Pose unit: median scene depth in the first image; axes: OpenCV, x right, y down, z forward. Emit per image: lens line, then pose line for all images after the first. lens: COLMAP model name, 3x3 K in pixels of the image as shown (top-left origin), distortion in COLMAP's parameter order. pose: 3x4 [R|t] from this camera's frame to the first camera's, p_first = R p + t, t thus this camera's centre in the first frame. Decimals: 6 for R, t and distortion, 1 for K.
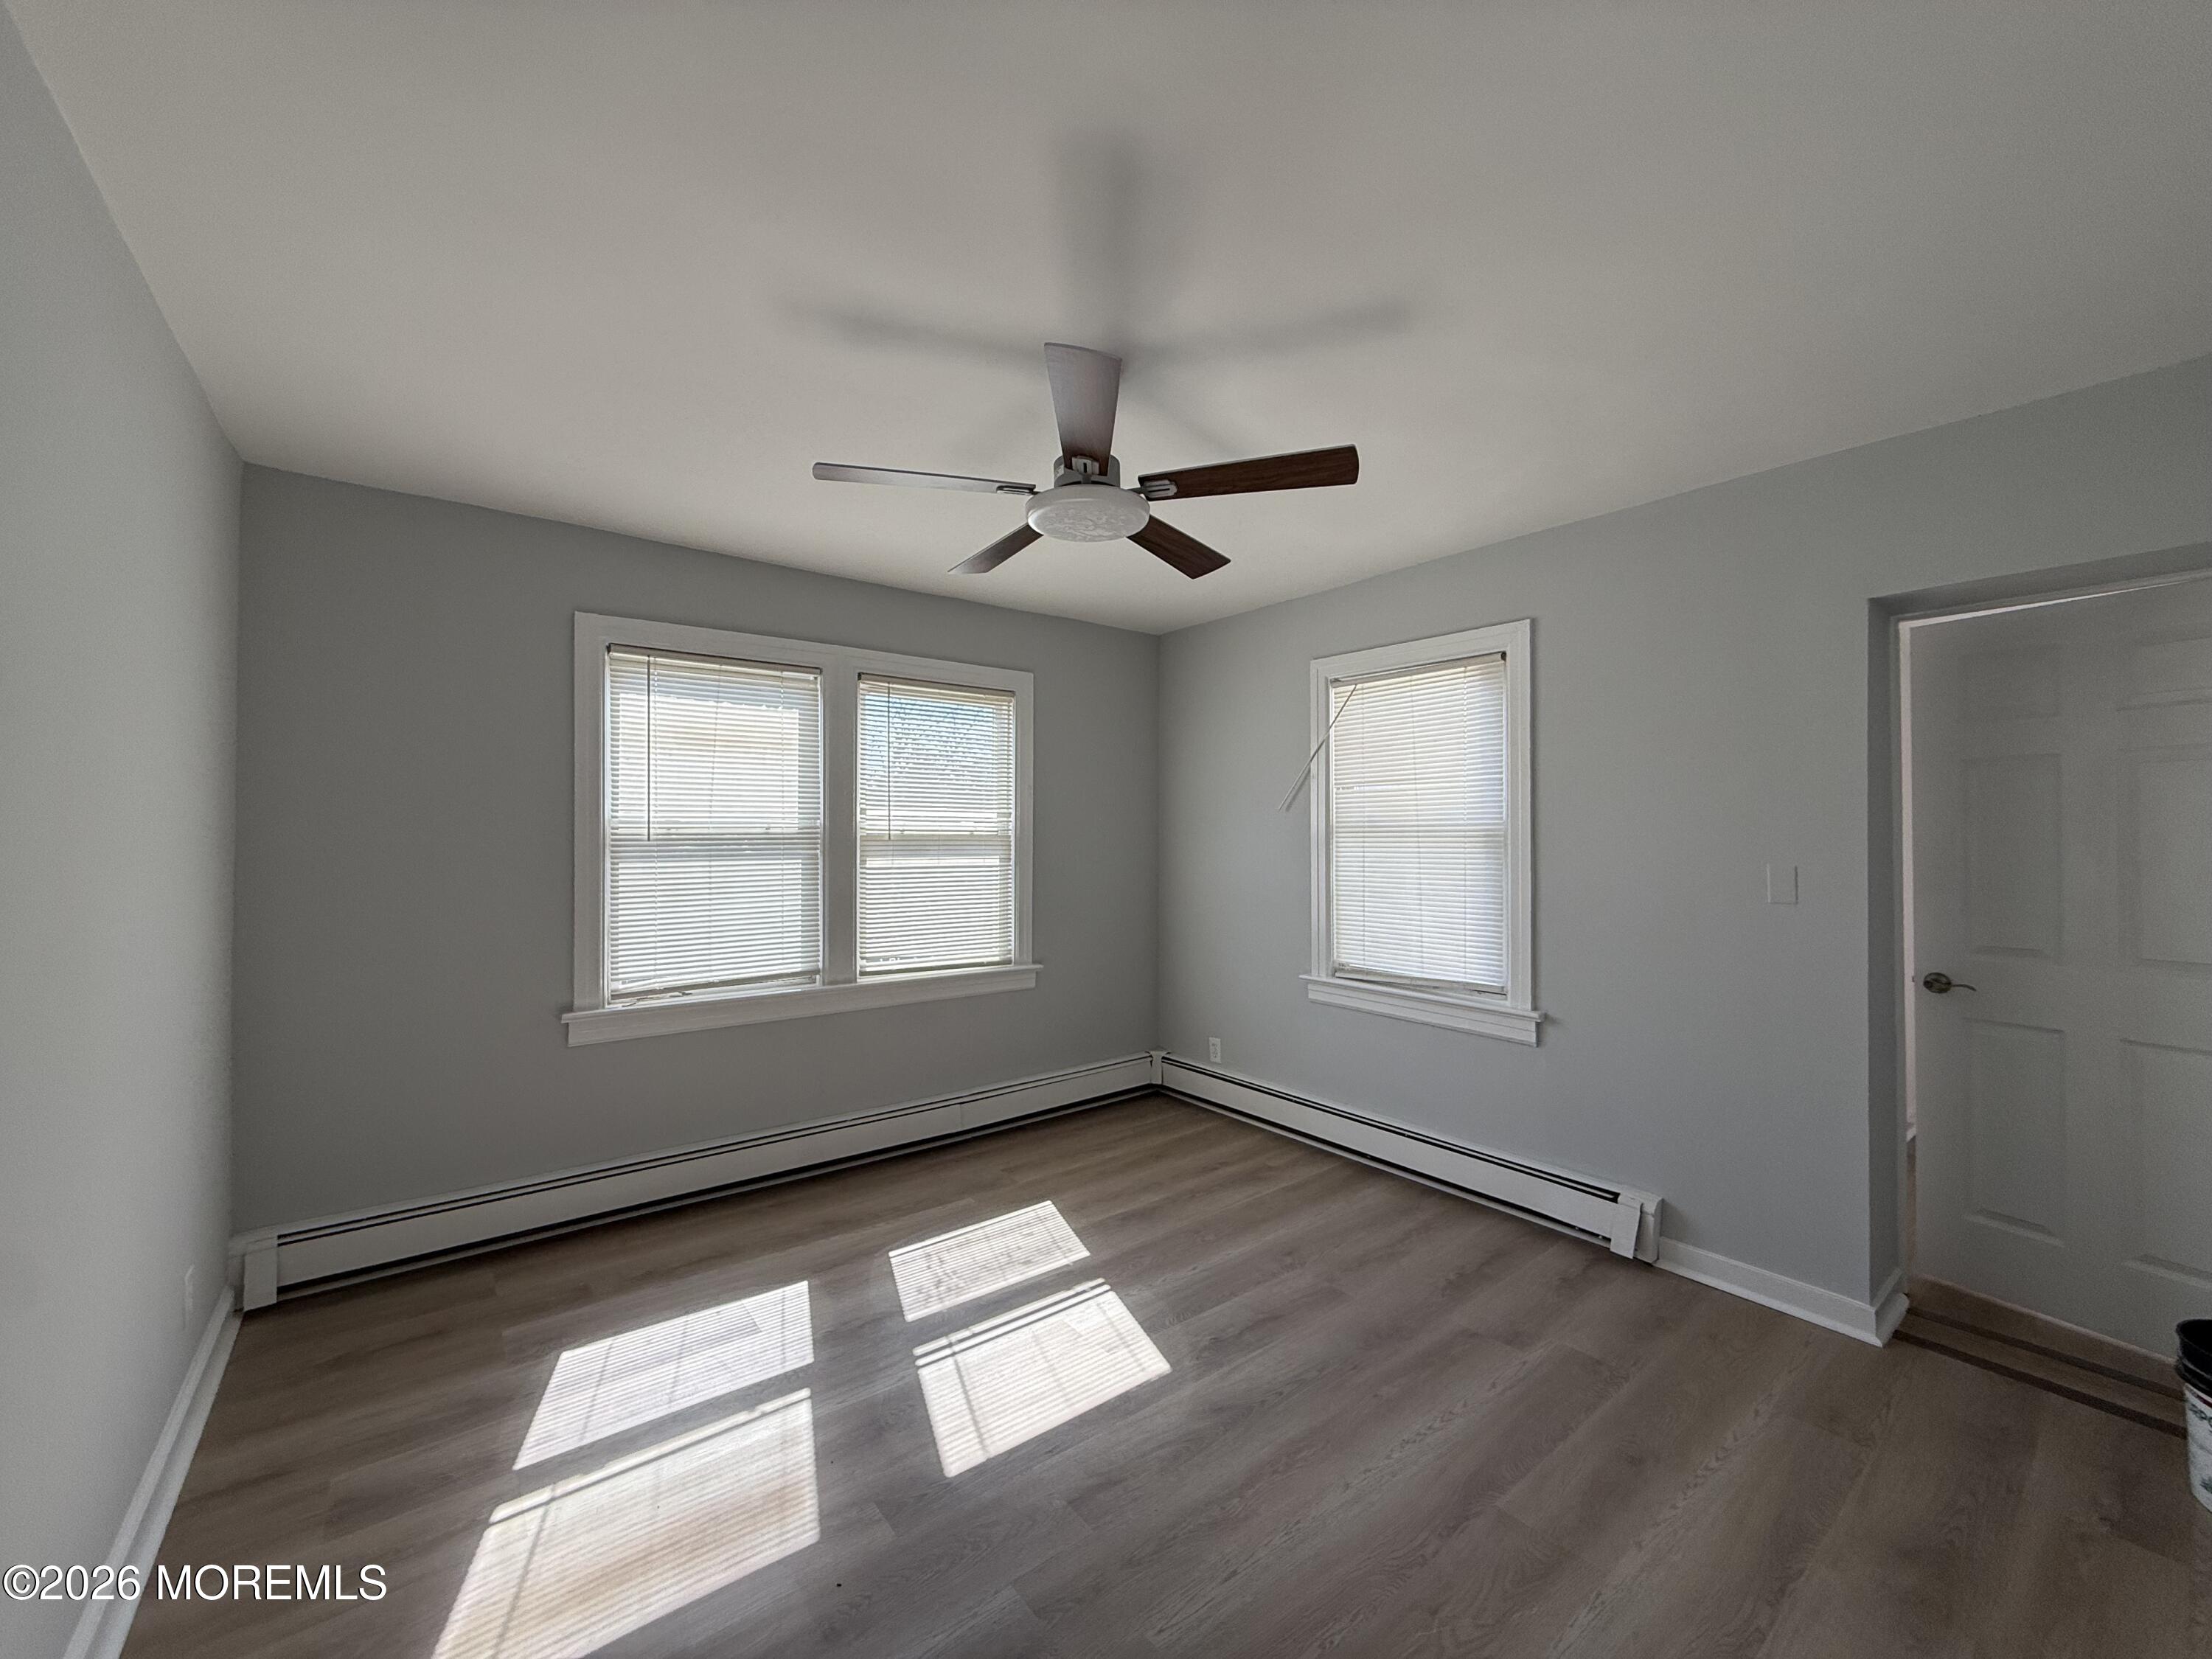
lens RADIAL K [[868.7, 0, 1104.1], [0, 868.7, 826.0], [0, 0, 1]] dist [0.000573, -0.000026]
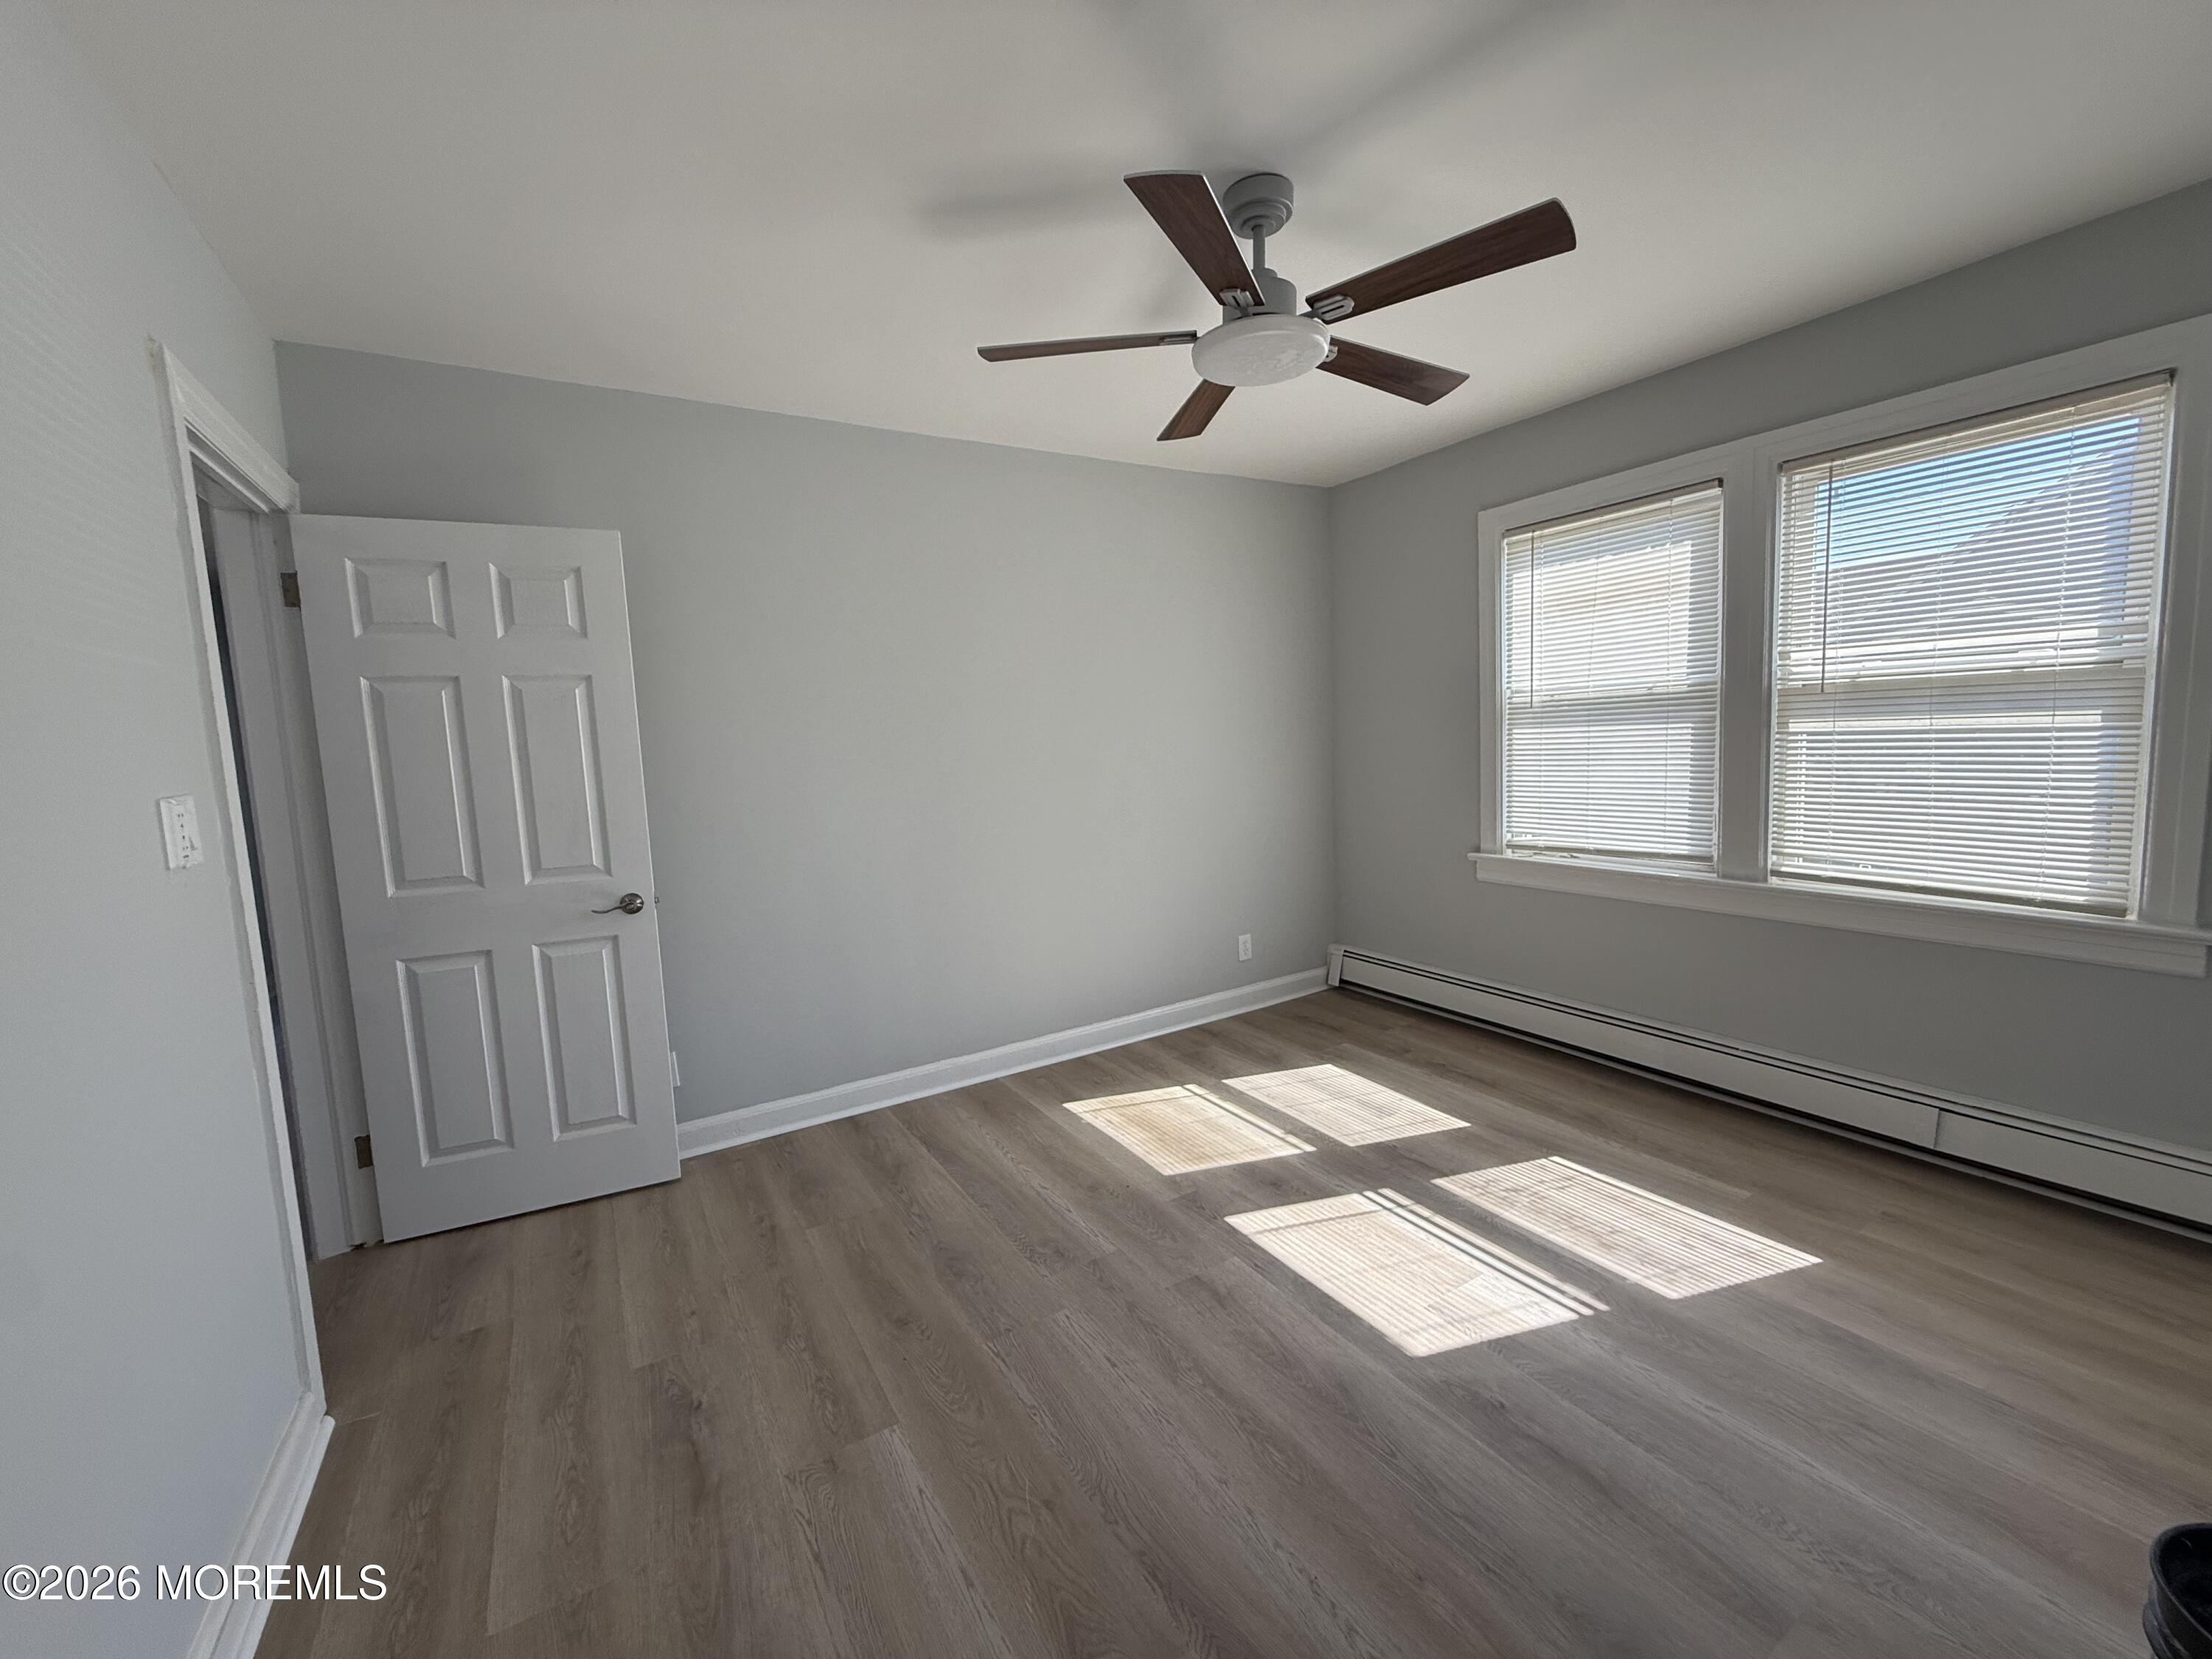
lens RADIAL K [[868.7, 0, 1102.2], [0, 868.7, 825.4], [0, 0, 1]] dist [0.000573, -0.000026]
pose [[-0.107090, 0.106231, -0.988558, 0.682102], [0.054194, 0.993421, 0.100883, 0.026439], [0.992771, -0.042771, -0.112142, 0.651810]]
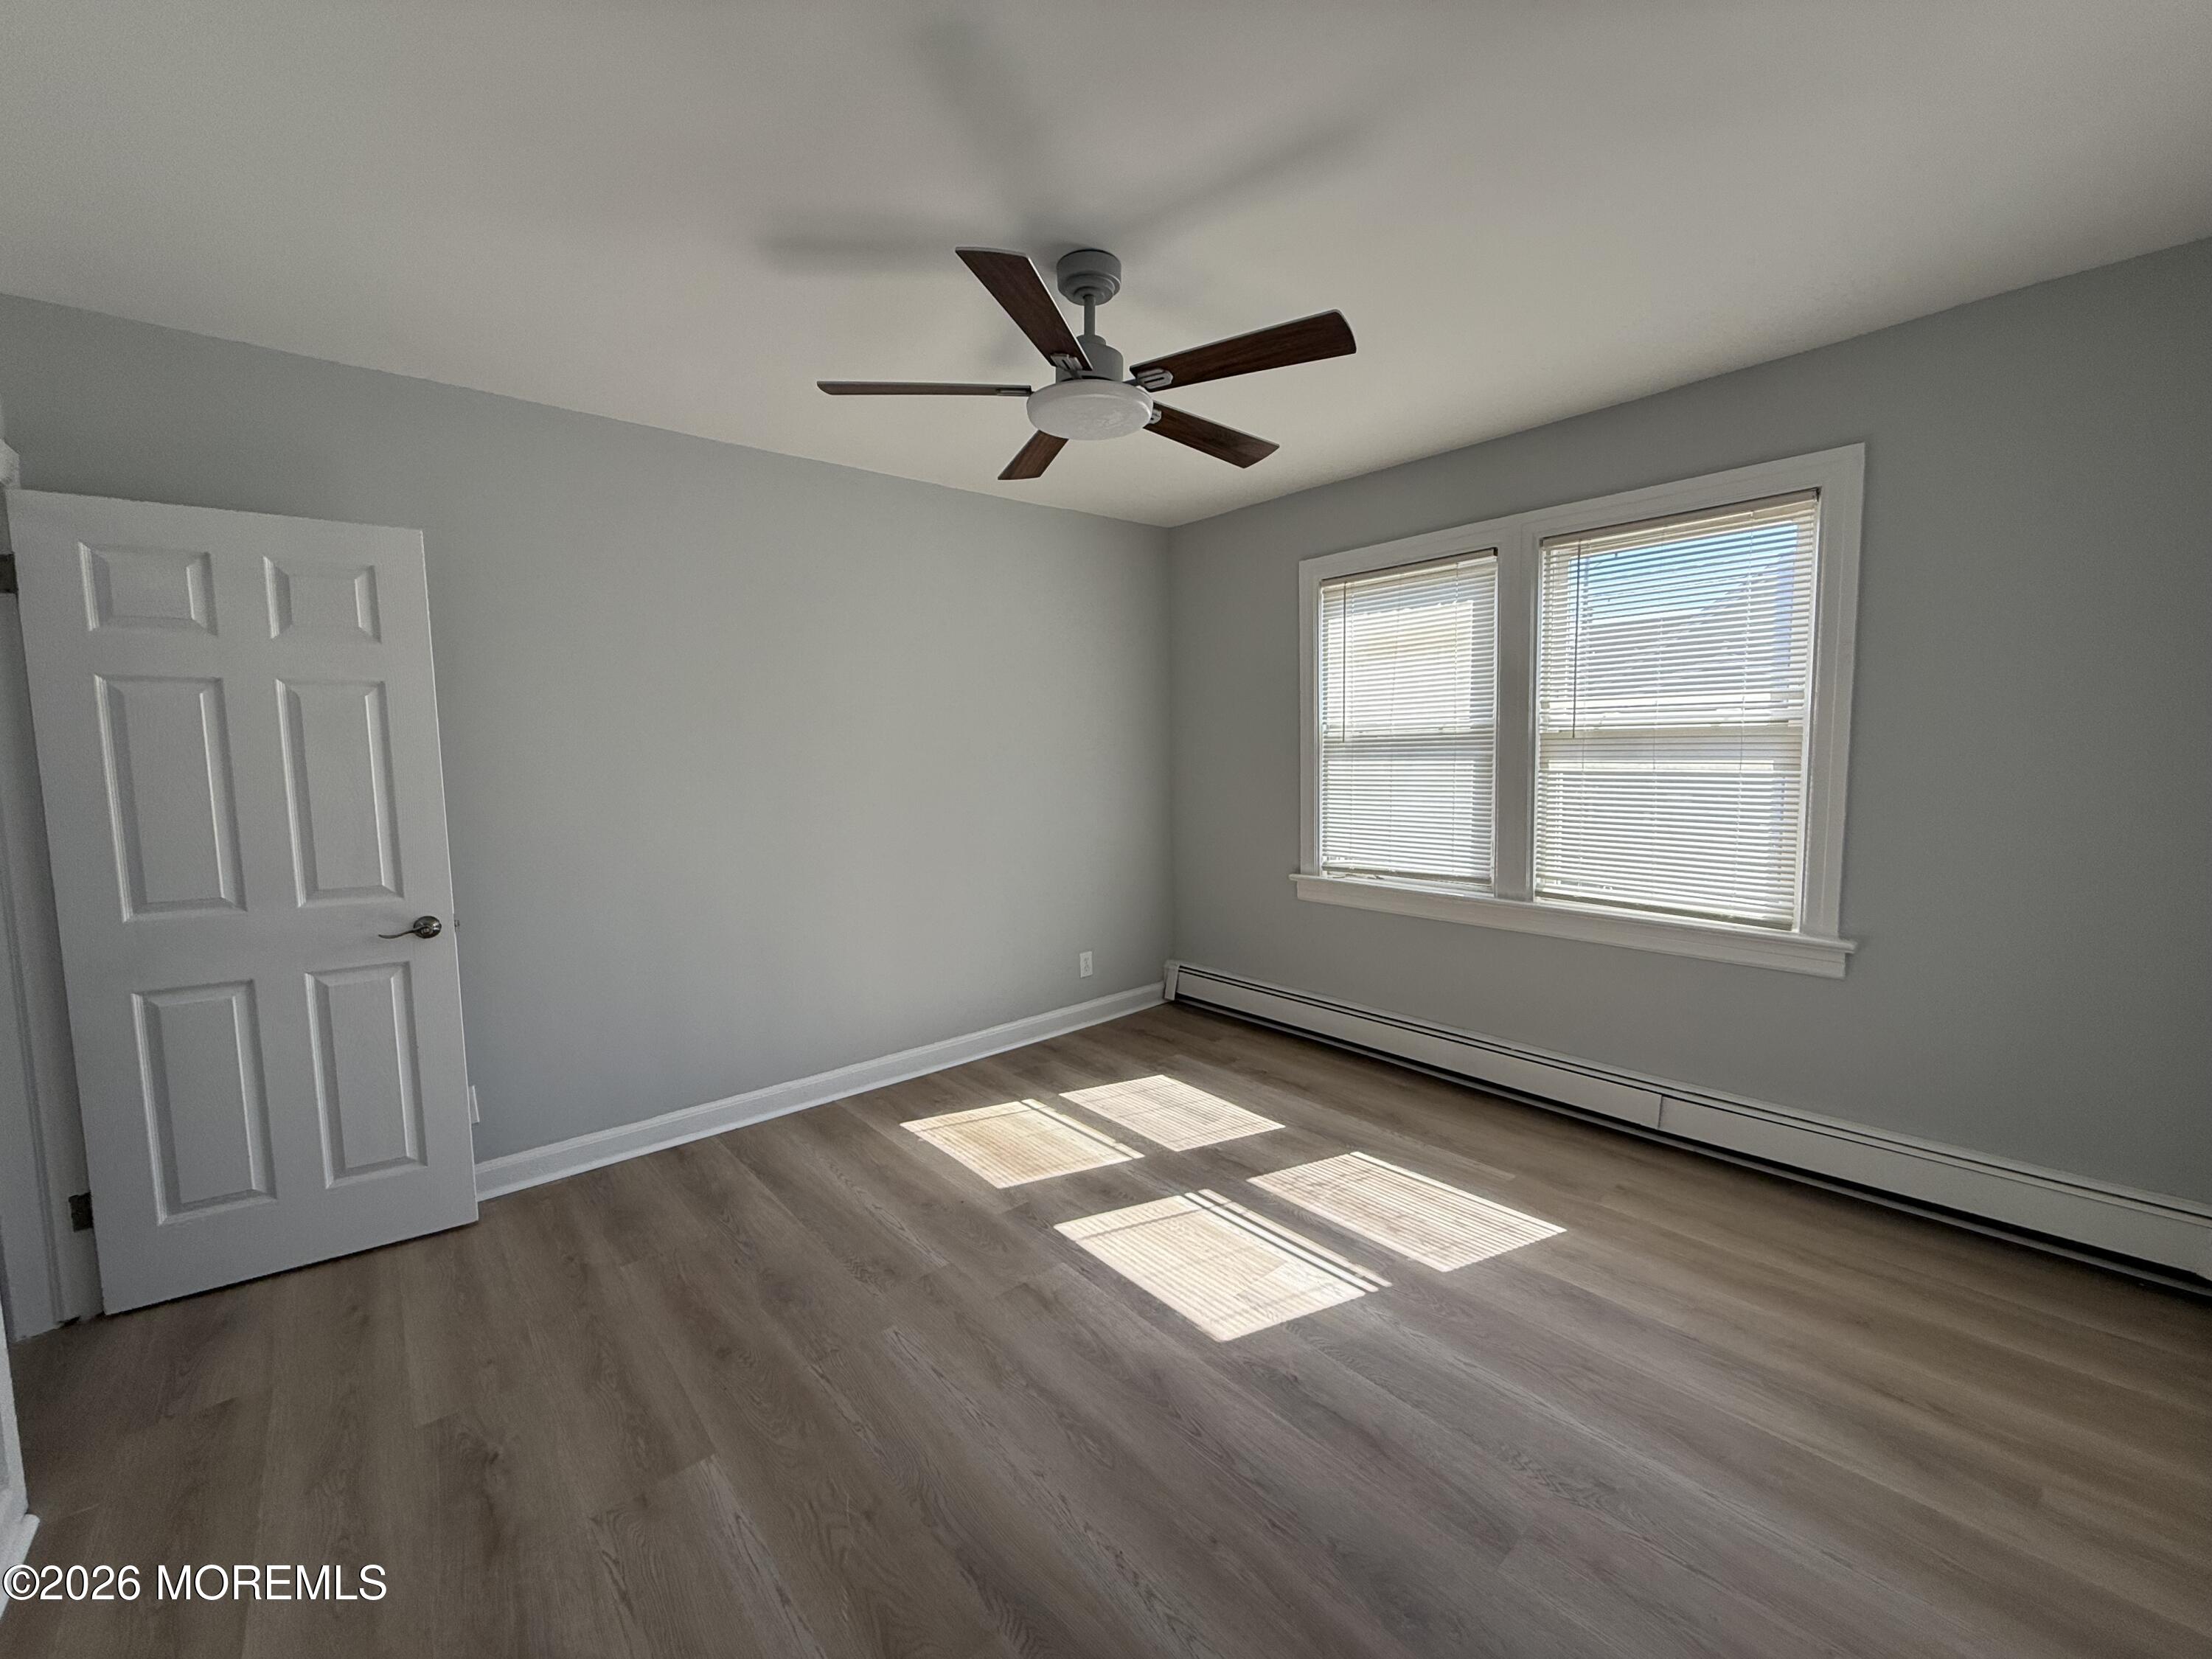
lens RADIAL K [[868.7, 0, 1100.2], [0, 868.7, 826.6], [0, 0, 1]] dist [0.000573, -0.000026]
pose [[0.054505, 0.088560, -0.994578, 0.714712], [0.027848, 0.995537, 0.090171, 0.017095], [0.998125, -0.032611, 0.051795, 0.672268]]
